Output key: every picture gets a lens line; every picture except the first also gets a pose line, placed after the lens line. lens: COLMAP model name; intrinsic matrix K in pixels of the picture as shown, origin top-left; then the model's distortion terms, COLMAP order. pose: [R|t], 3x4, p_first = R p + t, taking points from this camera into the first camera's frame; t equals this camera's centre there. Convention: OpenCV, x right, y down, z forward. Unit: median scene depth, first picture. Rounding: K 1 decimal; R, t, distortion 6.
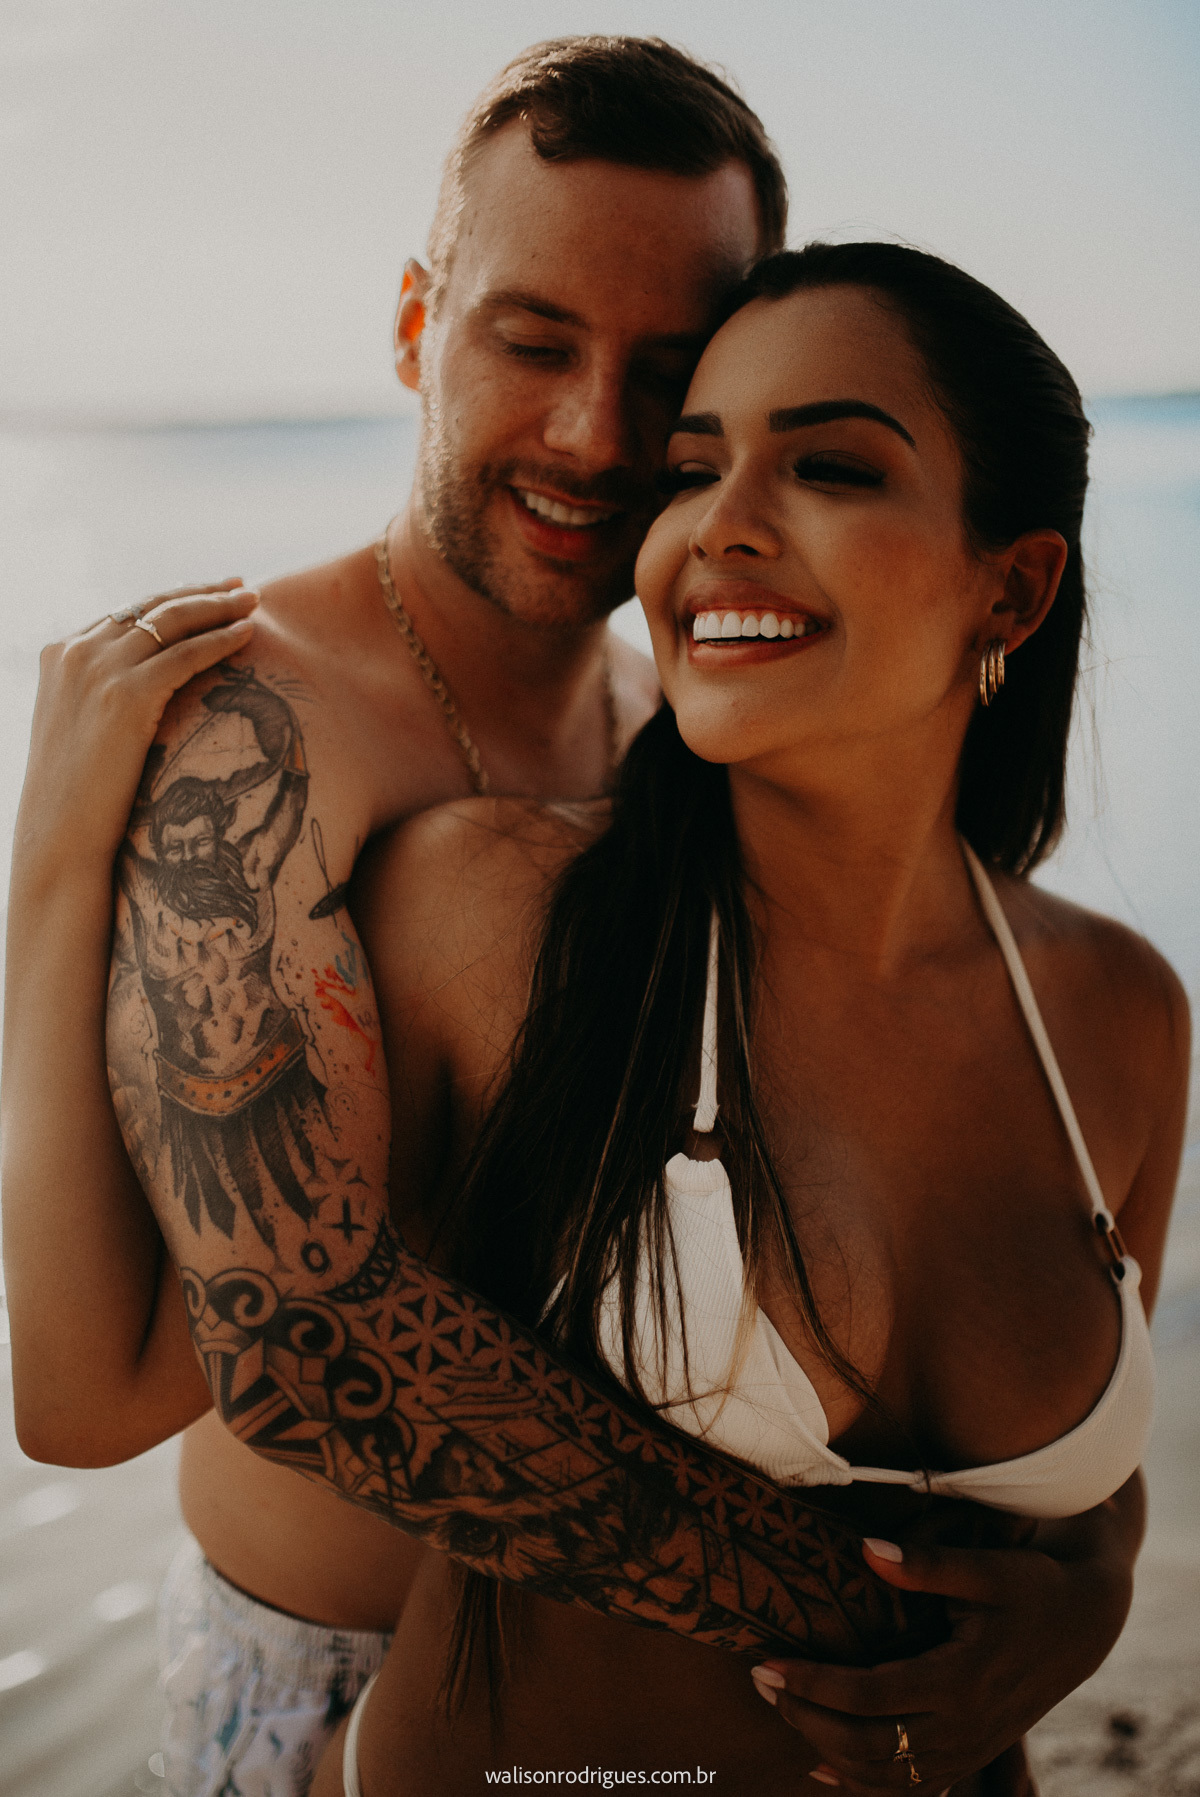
lens RADIAL K [[1931.5, 0, 667.7], [0, 1931.5, 896.7], [0, 0, 1]] dist [-0.283502, 0.004349]
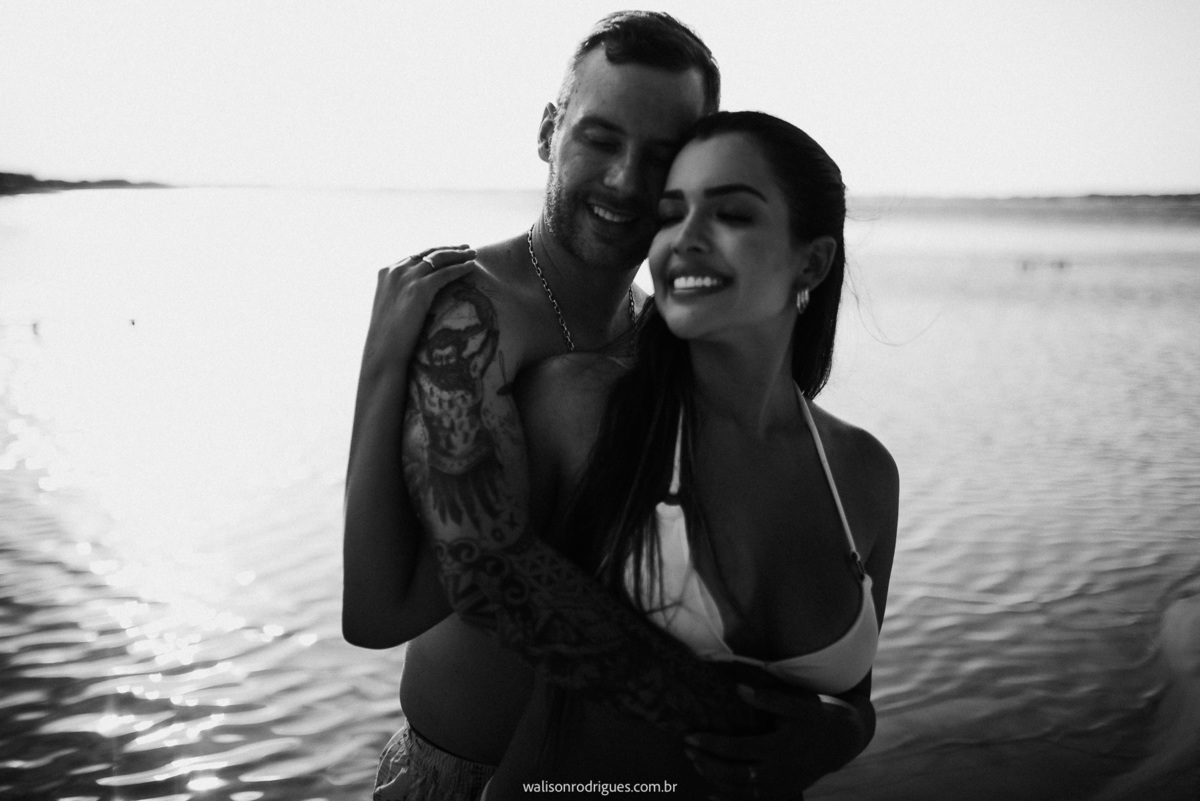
lens RADIAL K [[1289.8, 0, 600.0], [0, 1289.8, 400.5], [0, 0, 1]] dist [-0.283502, 0.004349]
pose [[0.998557, 0.039440, -0.036456, -0.013294], [-0.042336, 0.995698, -0.082420, 0.141335], [0.033048, 0.083845, 0.995931, -0.503725]]
